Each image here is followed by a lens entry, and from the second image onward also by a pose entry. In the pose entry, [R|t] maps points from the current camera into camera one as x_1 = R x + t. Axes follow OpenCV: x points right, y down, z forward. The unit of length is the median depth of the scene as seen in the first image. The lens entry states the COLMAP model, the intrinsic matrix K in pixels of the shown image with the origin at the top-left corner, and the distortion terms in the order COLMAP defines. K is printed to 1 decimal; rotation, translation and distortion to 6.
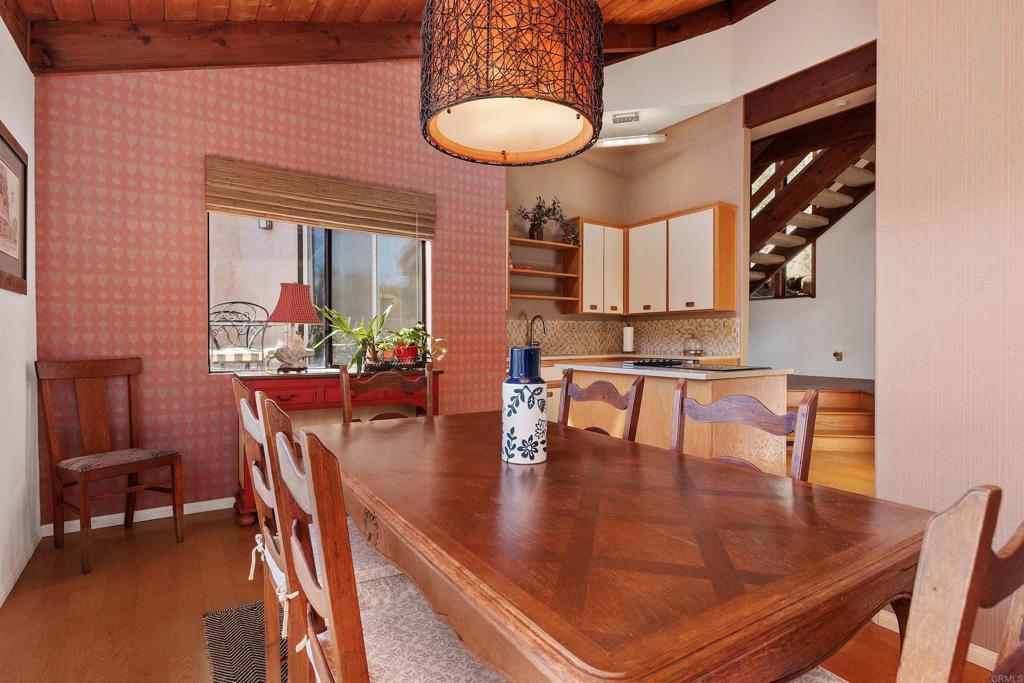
lens RADIAL K [[521.3, 0, 512.0], [0, 521.3, 341.5], [0, 0, 1]] dist [0.023025, -0.001063]
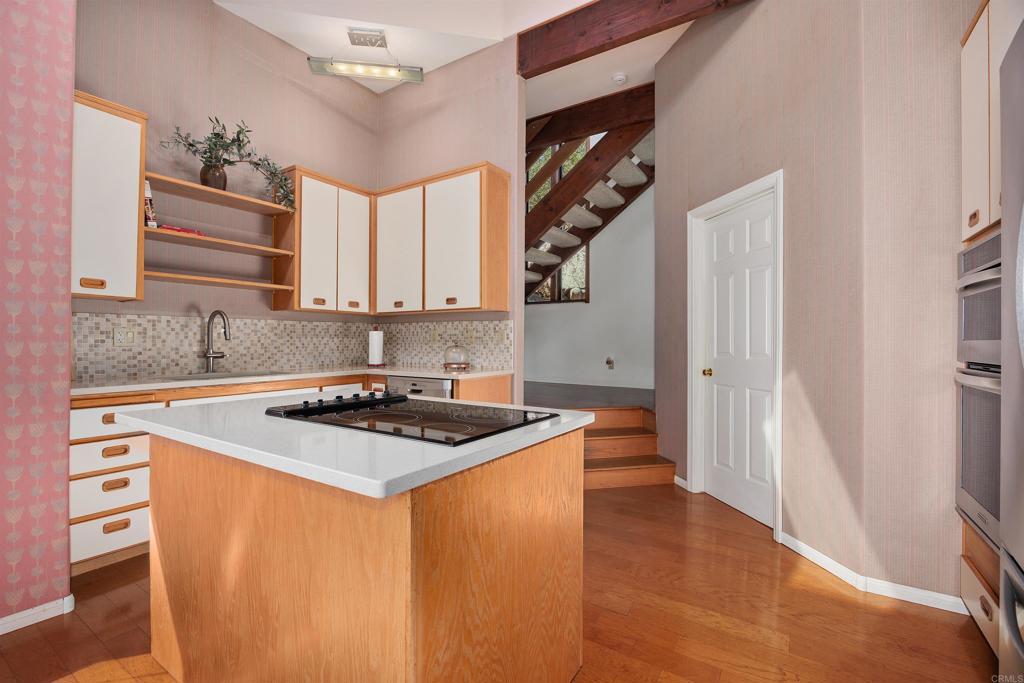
lens RADIAL K [[481.6, 0, 512.0], [0, 481.6, 341.5], [0, 0, 1]] dist [-0.000071, -0.000022]
pose [[0.924509, 0.003967, 0.381140, 0.148364], [-0.001799, 0.999980, -0.006046, -0.009488], [-0.381156, 0.004904, 0.924498, 0.315543]]
